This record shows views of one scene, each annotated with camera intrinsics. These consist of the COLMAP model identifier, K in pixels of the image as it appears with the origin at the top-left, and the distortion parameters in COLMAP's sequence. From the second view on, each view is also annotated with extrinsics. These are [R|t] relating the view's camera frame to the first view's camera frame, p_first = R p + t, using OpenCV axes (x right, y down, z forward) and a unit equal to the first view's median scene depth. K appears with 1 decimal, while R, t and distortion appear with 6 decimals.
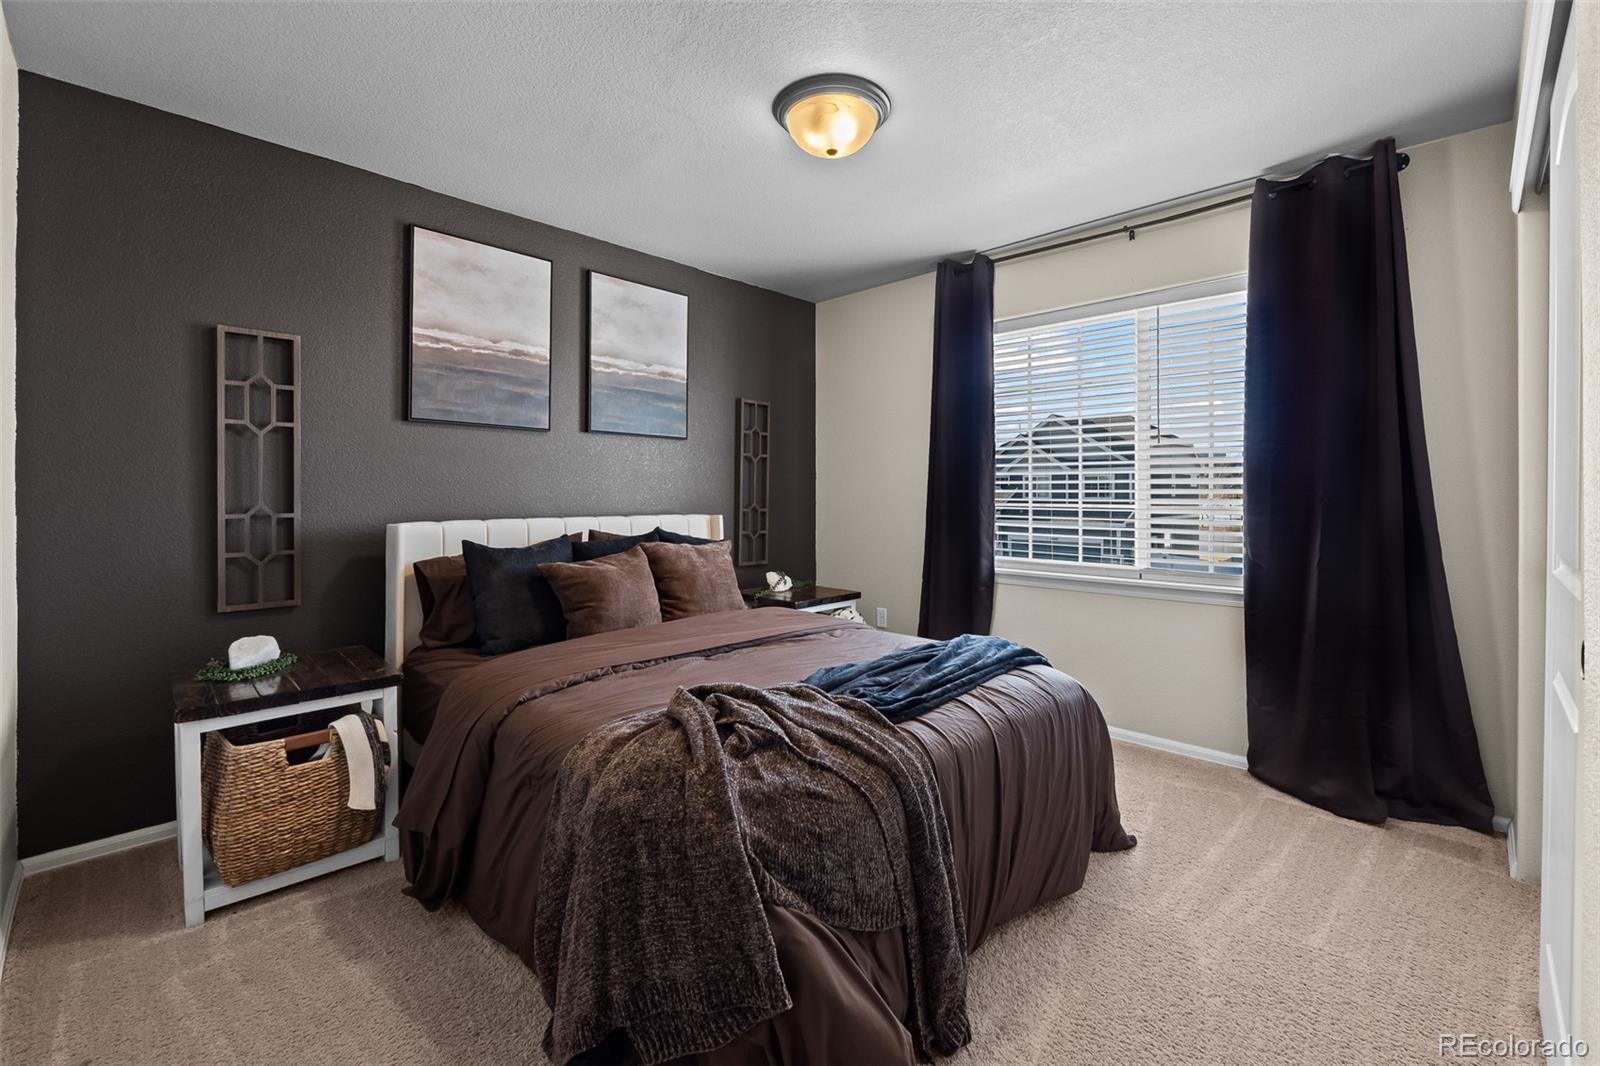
lens RADIAL K [[684.8, 0, 799.8], [0, 684.8, 503.4], [0, 0, 1]] dist [-0.002737, -0.000693]
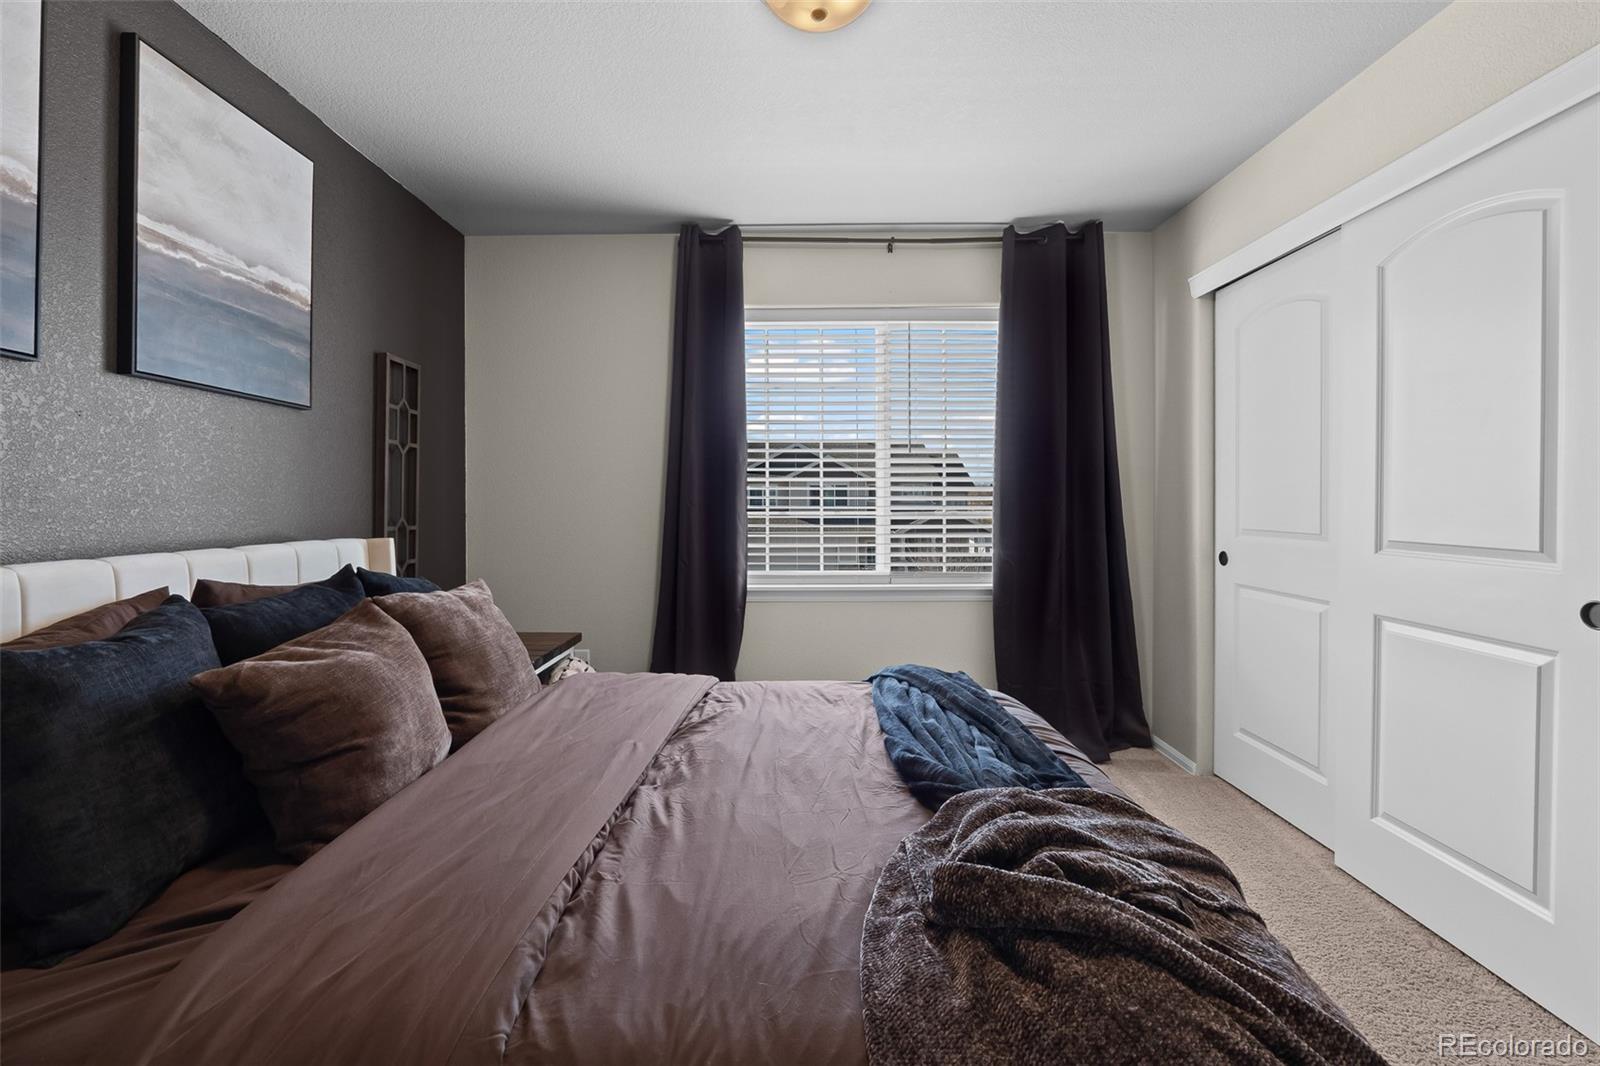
lens RADIAL K [[684.8, 0, 799.8], [0, 684.8, 503.4], [0, 0, 1]] dist [-0.002737, -0.000693]
pose [[0.717428, -0.006162, 0.696605, -0.299841], [0.014700, 0.999872, -0.006295, -0.004847], [-0.696477, 0.014757, 0.717427, 0.333385]]
